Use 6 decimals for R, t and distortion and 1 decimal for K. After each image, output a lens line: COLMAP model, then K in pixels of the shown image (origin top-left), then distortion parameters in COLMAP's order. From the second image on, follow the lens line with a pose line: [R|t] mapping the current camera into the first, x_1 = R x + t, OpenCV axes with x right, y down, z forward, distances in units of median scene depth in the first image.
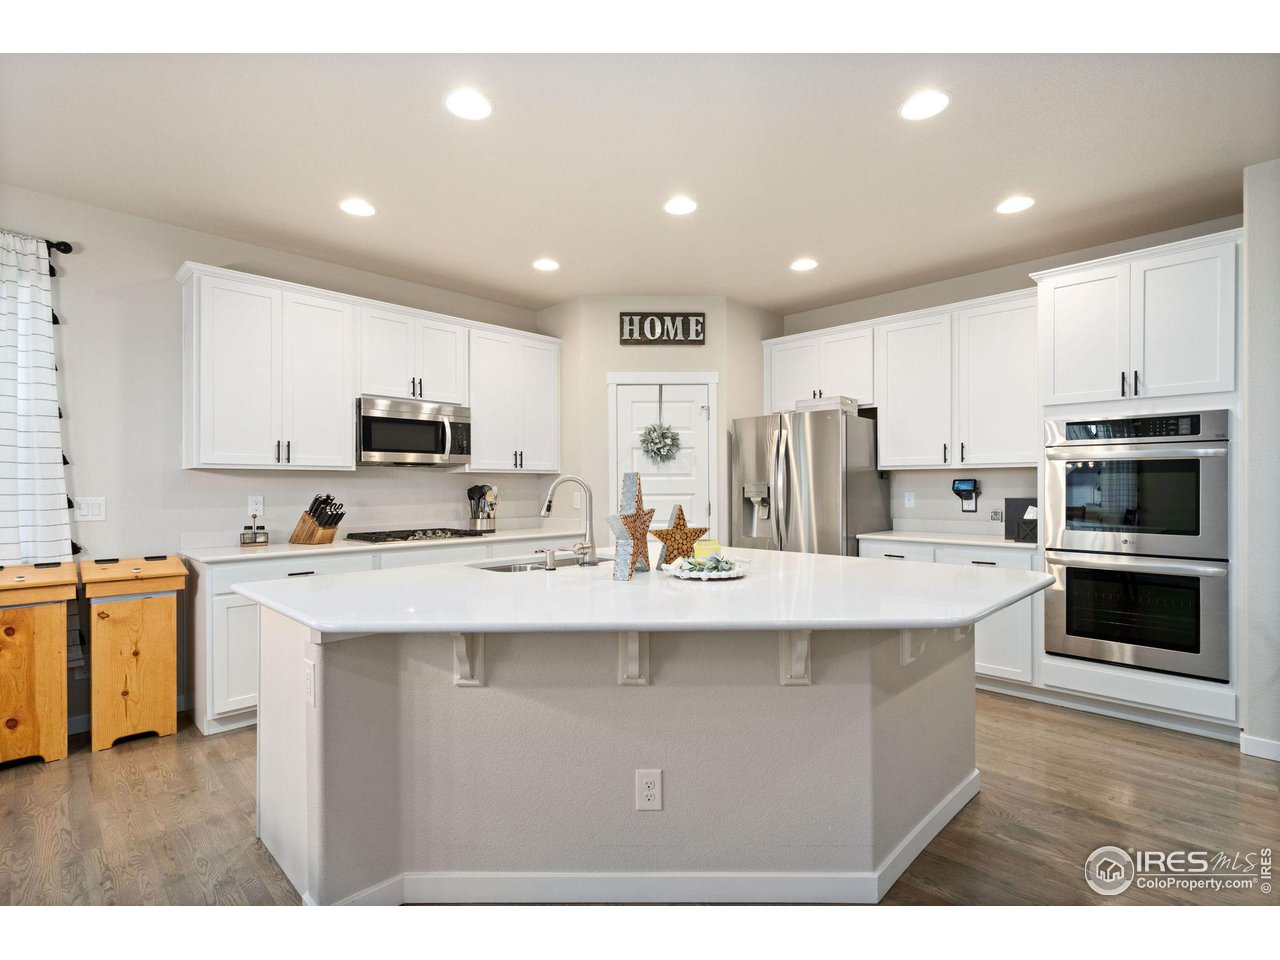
lens RADIAL K [[606.0, 0, 640.0], [0, 606.0, 480.0], [0, 0, 1]] dist [-0.001229, -0.000291]
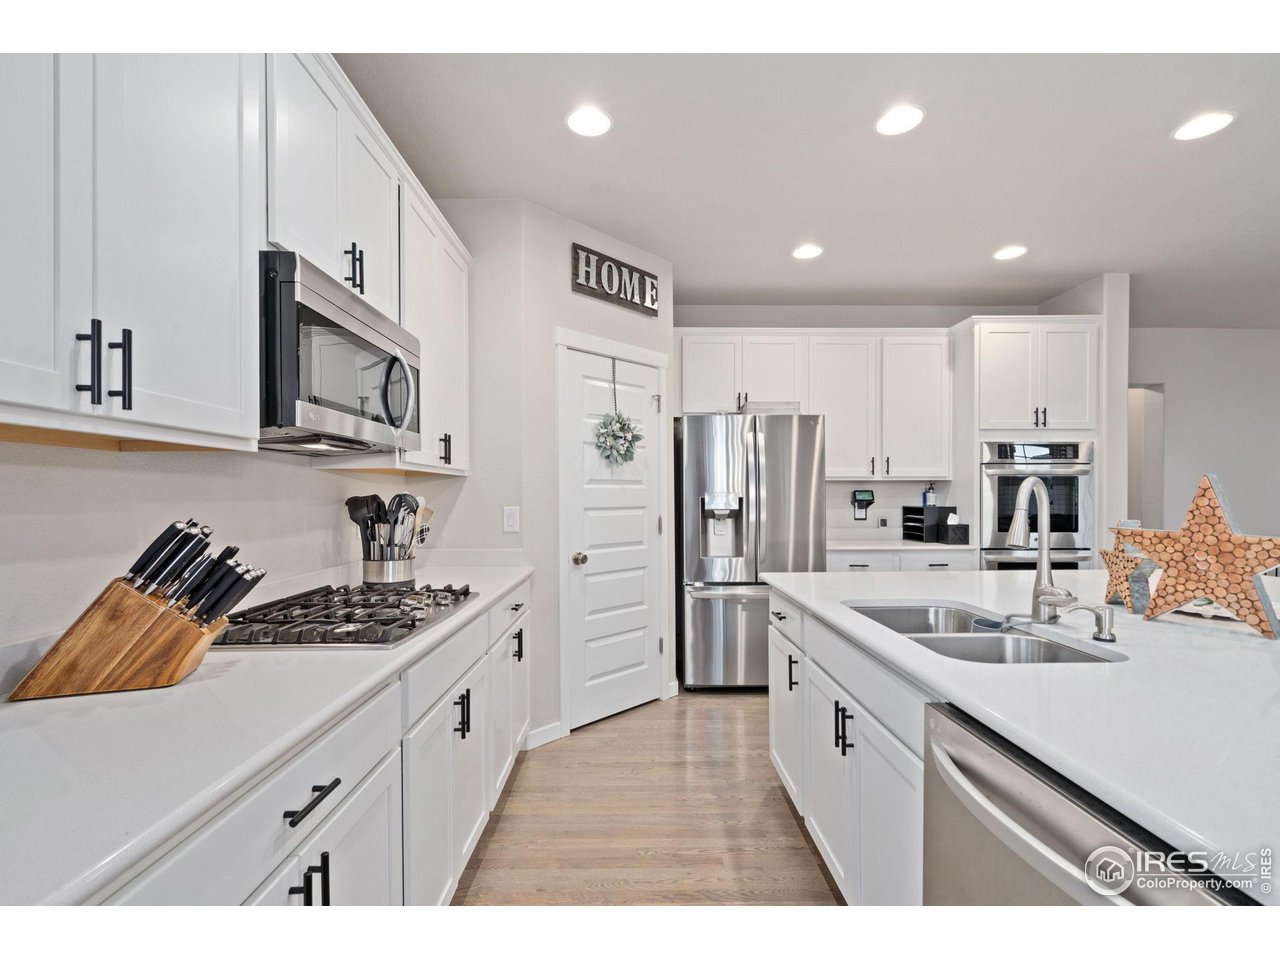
lens RADIAL K [[583.1, 0, 636.9], [0, 583.1, 497.6], [0, 0, 1]] dist [-0.000674, -0.000374]
pose [[0.705035, -0.001012, 0.709172, -0.450116], [-0.006073, 0.999954, 0.007464, 0.005722], [-0.709147, -0.009569, 0.704996, 0.484748]]
